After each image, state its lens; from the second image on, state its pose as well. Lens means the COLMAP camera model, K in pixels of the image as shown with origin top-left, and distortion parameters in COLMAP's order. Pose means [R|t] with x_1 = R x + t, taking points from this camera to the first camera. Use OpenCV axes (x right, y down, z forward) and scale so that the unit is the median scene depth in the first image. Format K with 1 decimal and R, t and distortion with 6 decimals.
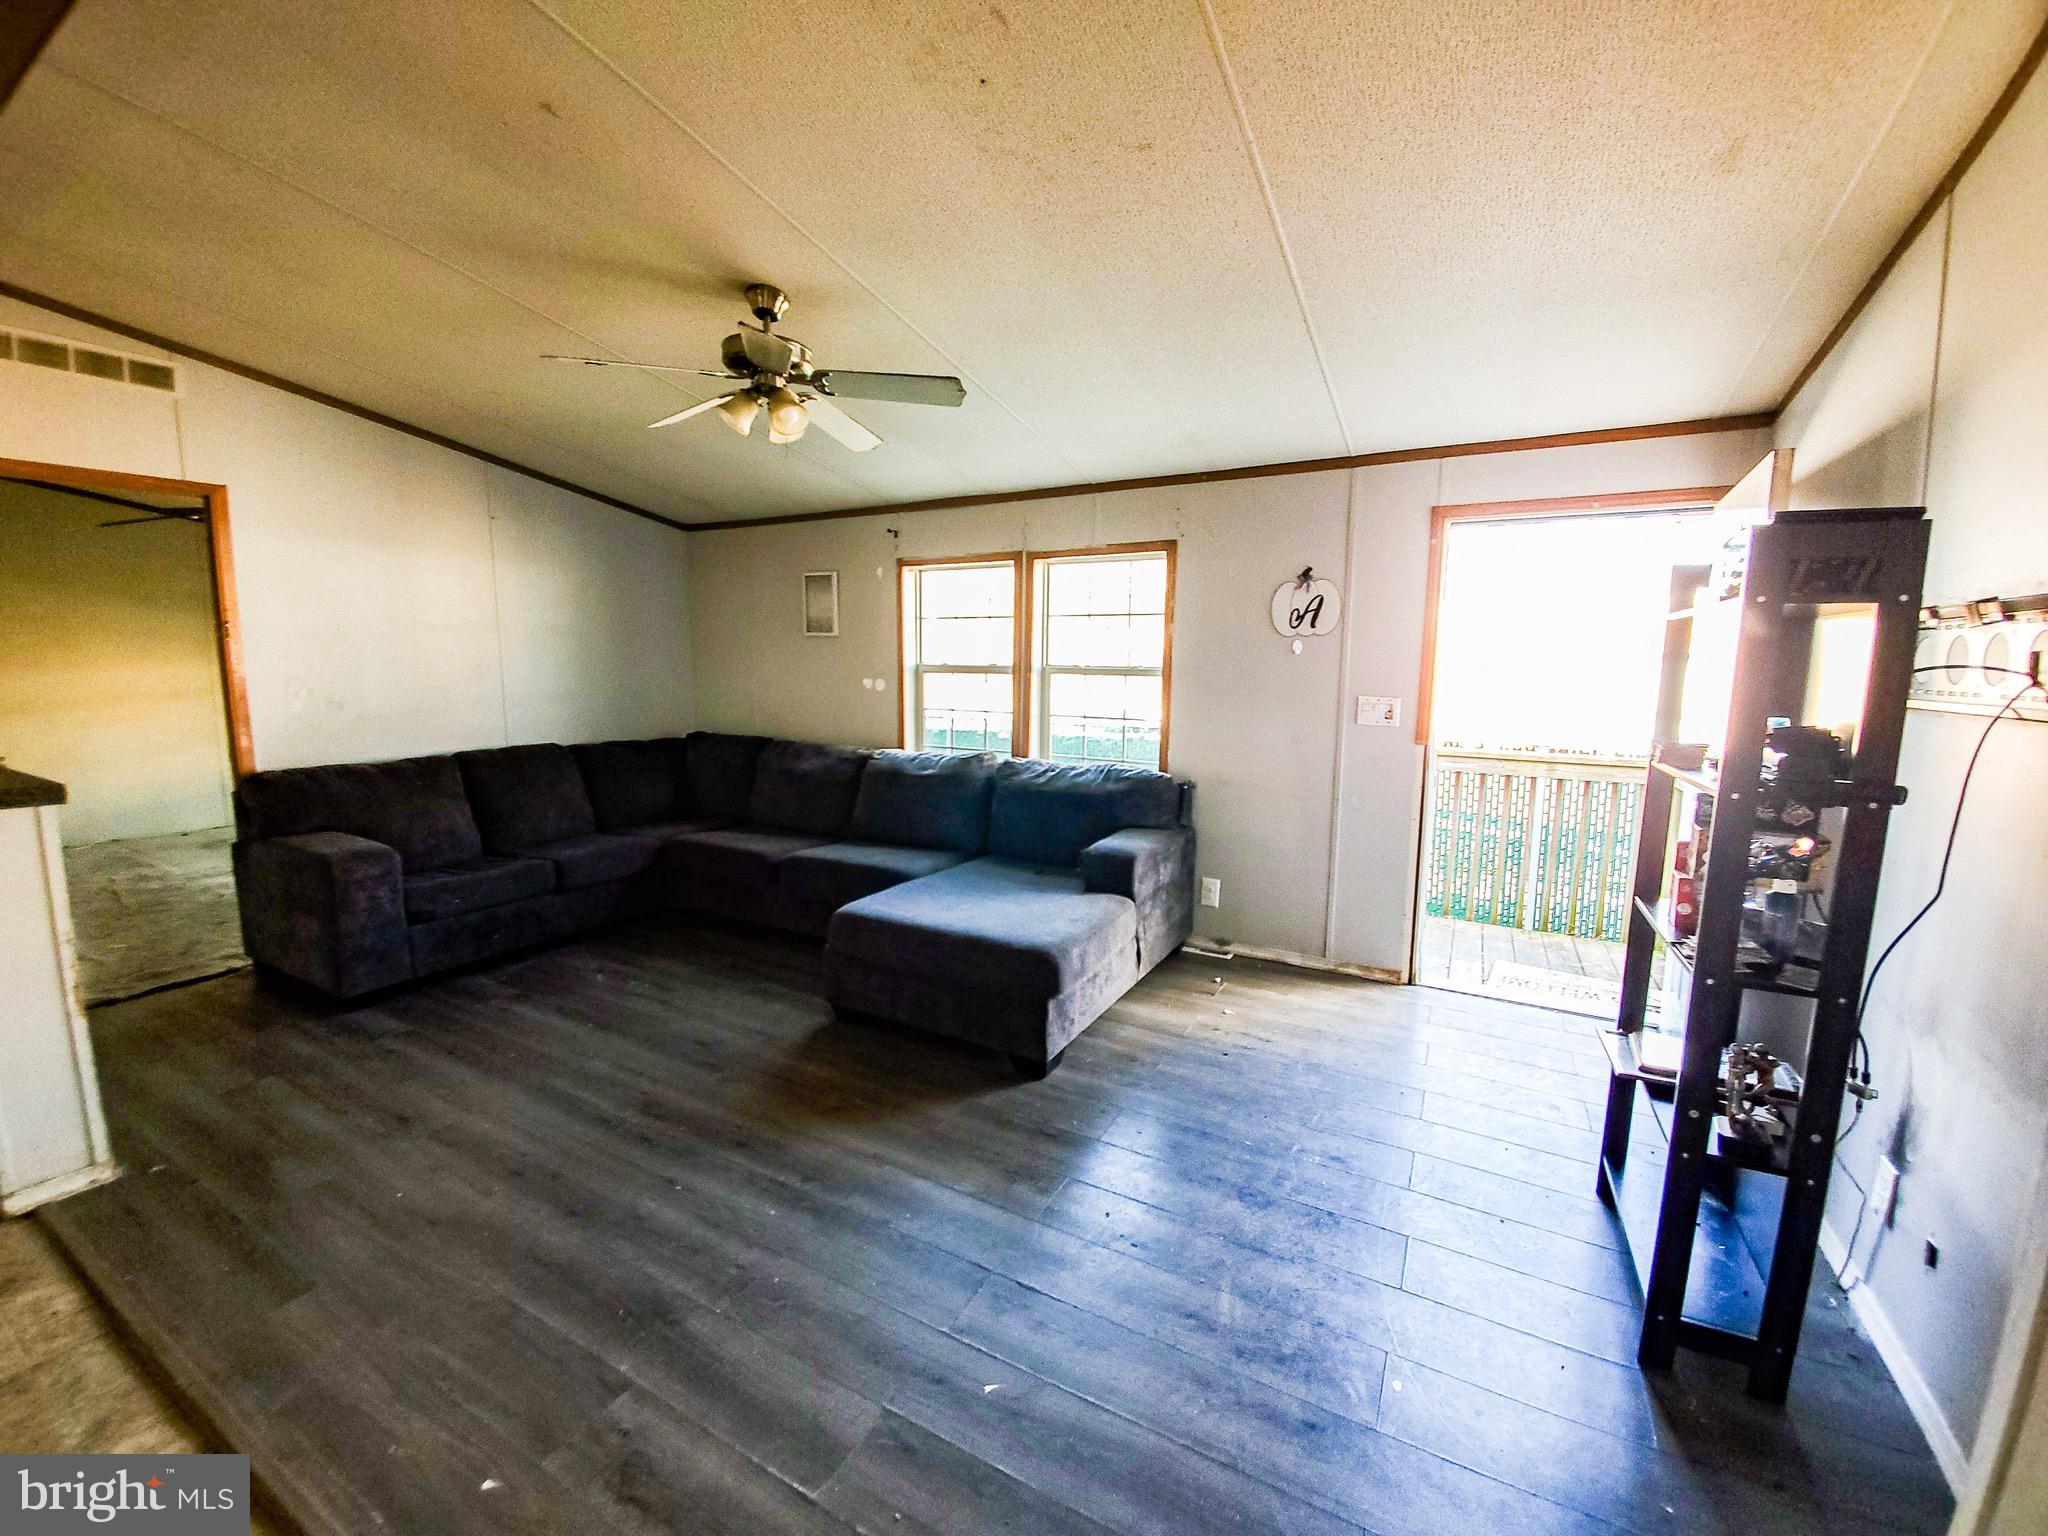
lens RADIAL K [[818.6, 0, 1035.3], [0, 818.6, 769.4], [0, 0, 1]] dist [-0.000323, 0.000018]
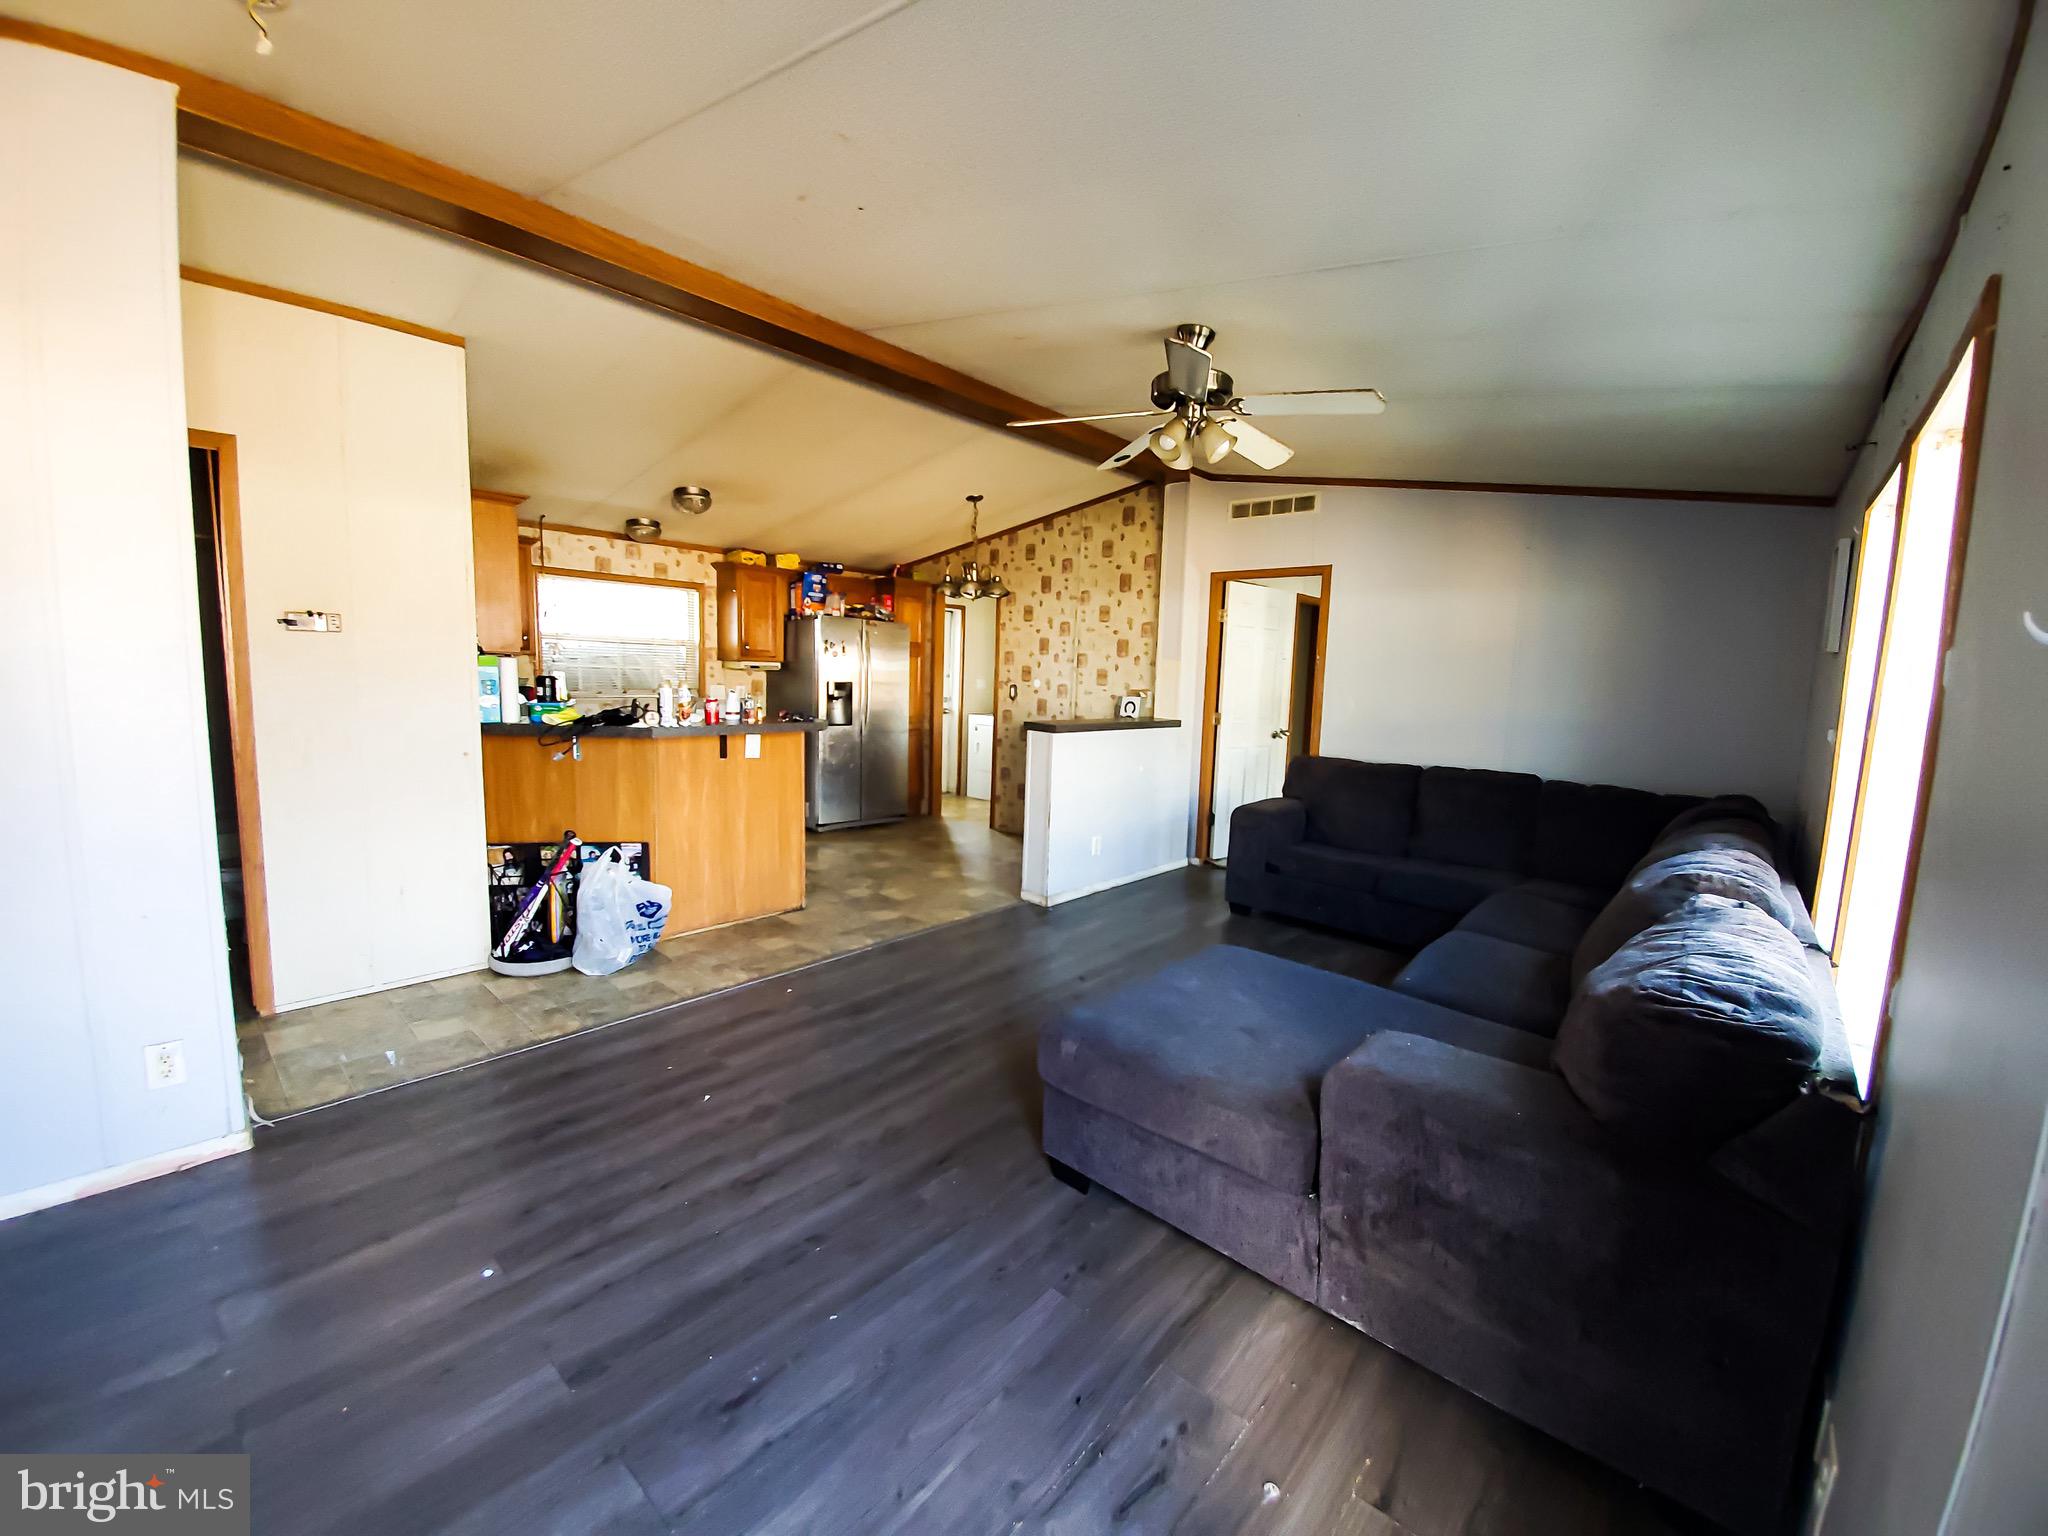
lens RADIAL K [[818.6, 0, 1041.5], [0, 818.6, 766.9], [0, 0, 1]] dist [-0.000323, 0.000018]
pose [[-0.212711, 0.104183, -0.971545, 0.652800], [-0.165592, 0.976074, 0.140924, -0.114497], [0.962982, 0.190856, -0.190369, 0.900204]]
